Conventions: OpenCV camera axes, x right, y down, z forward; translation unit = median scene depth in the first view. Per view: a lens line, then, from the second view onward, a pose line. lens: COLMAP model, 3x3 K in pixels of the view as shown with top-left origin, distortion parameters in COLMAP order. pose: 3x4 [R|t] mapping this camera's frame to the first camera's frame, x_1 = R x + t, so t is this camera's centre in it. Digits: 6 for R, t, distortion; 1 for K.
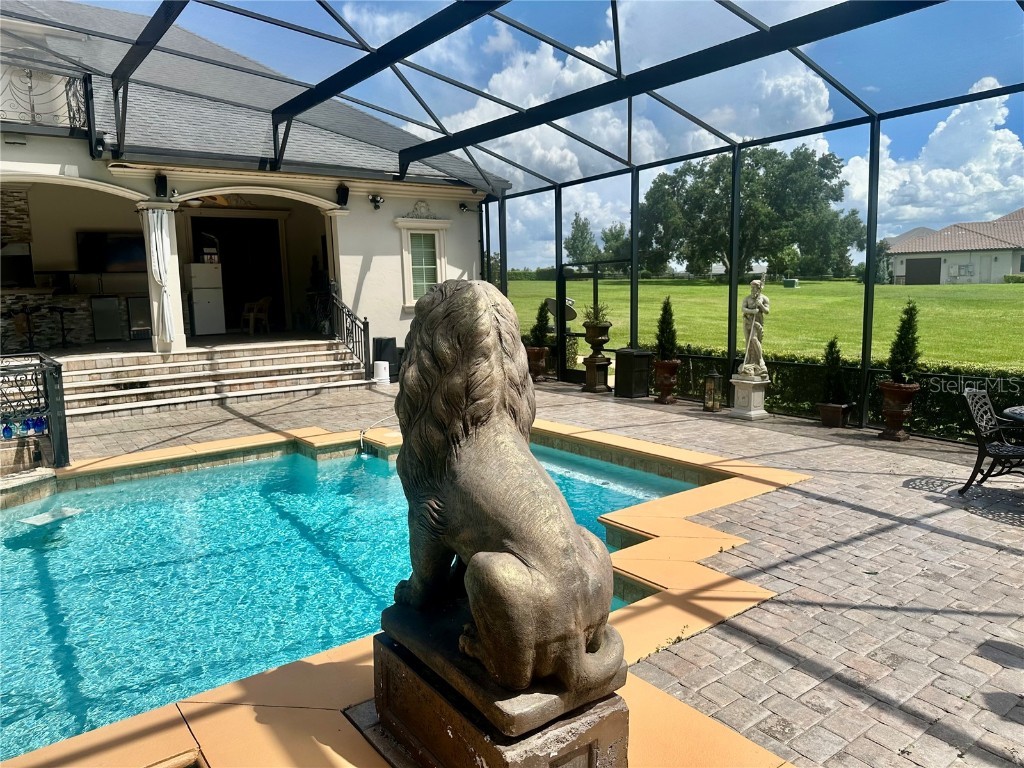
lens RADIAL K [[719.1, 0, 512.4], [0, 719.1, 383.2], [0, 0, 1]] dist [0.054635, -0.062746]
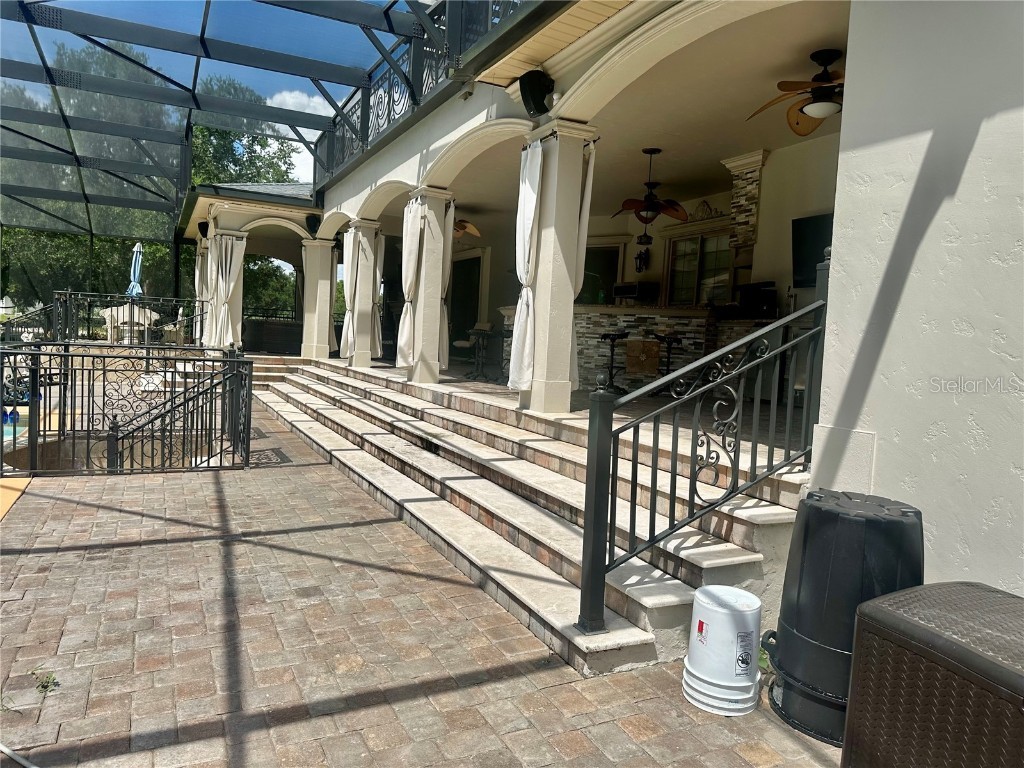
lens RADIAL K [[719.1, 0, 516.9], [0, 719.1, 385.1], [0, 0, 1]] dist [0.054635, -0.062746]
pose [[-0.181735, 0.077960, -0.980252, 0.038668], [-0.179921, 0.977388, 0.111089, -0.103462], [0.966747, 0.196557, -0.163599, 0.936970]]
